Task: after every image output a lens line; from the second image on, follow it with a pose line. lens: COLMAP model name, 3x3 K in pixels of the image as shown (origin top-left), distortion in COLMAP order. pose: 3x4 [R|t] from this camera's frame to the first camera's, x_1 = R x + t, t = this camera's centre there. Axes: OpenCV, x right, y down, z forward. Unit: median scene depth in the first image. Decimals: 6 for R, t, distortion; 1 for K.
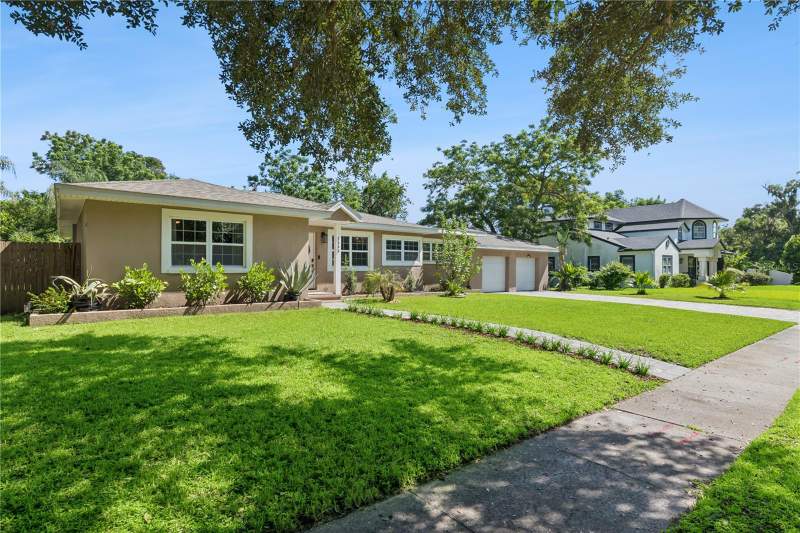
lens RADIAL K [[415.7, 0, 399.9], [0, 415.7, 268.1], [0, 0, 1]] dist [-0.004928, -0.000770]
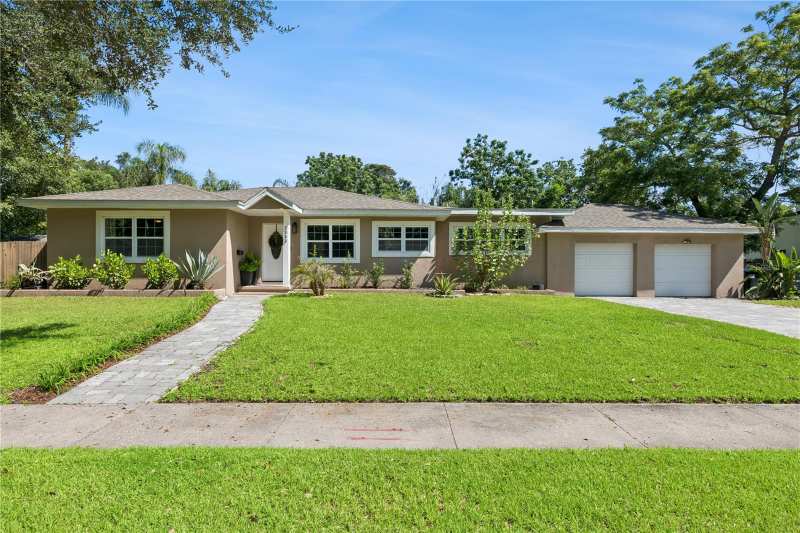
lens RADIAL K [[461.4, 0, 400.0], [0, 461.4, 267.1], [0, 0, 1]] dist [-0.005828, -0.001071]
pose [[0.791866, -0.004024, -0.610681, 0.571087], [0.000599, 0.999983, -0.005811, 0.019933], [0.610694, 0.004236, 0.791855, 0.267142]]
